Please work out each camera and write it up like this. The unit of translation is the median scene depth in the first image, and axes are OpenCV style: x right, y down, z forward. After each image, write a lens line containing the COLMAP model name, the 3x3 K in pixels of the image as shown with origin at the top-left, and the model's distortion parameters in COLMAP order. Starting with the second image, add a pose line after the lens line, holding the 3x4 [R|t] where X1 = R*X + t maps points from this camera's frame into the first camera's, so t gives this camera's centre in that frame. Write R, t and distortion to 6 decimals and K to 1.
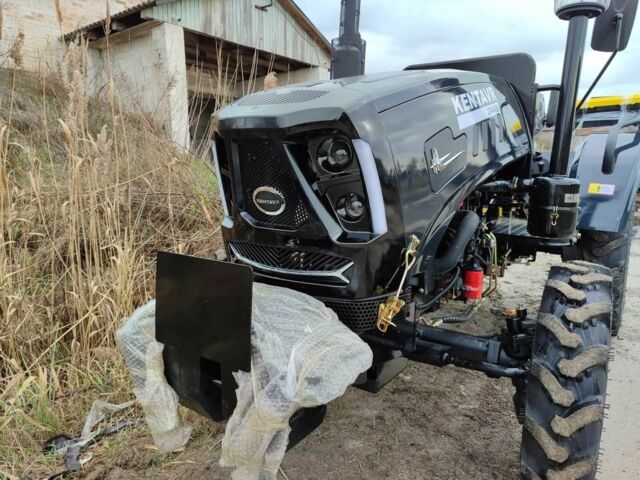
lens RADIAL K [[470.6, 0, 320.0], [0, 470.6, 240.0], [0, 0, 1]] dist [0.015489, -0.007020]
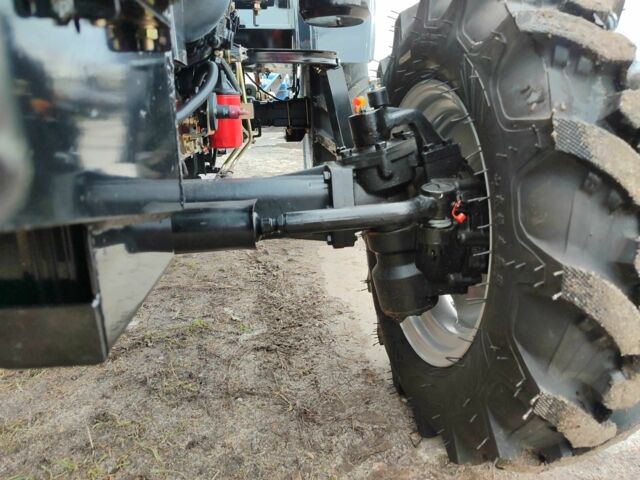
lens RADIAL K [[470.6, 0, 320.0], [0, 470.6, 240.0], [0, 0, 1]] dist [0.015489, -0.007020]
pose [[0.771092, -0.196256, 0.605723, 0.050996], [0.133916, 0.980021, 0.147054, 0.178806], [-0.622482, -0.032276, 0.781968, 0.541655]]
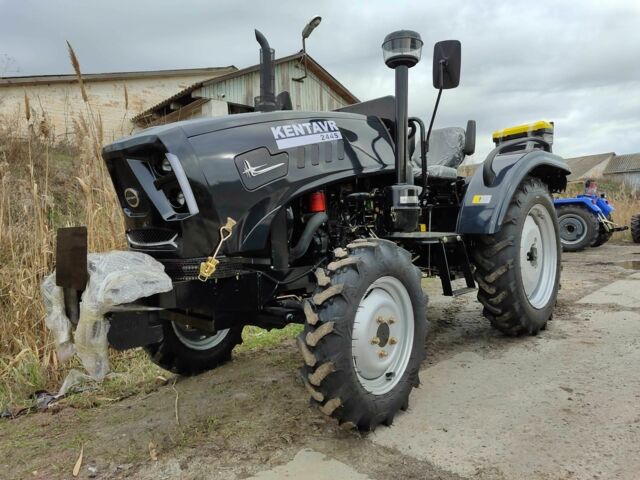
lens RADIAL K [[470.6, 0, 320.0], [0, 470.6, 240.0], [0, 0, 1]] dist [0.015489, -0.007020]
pose [[0.986826, -0.040436, -0.156653, 0.472828], [0.020649, 0.991824, -0.125935, 0.167828], [0.160465, 0.121041, 0.979592, -0.264536]]
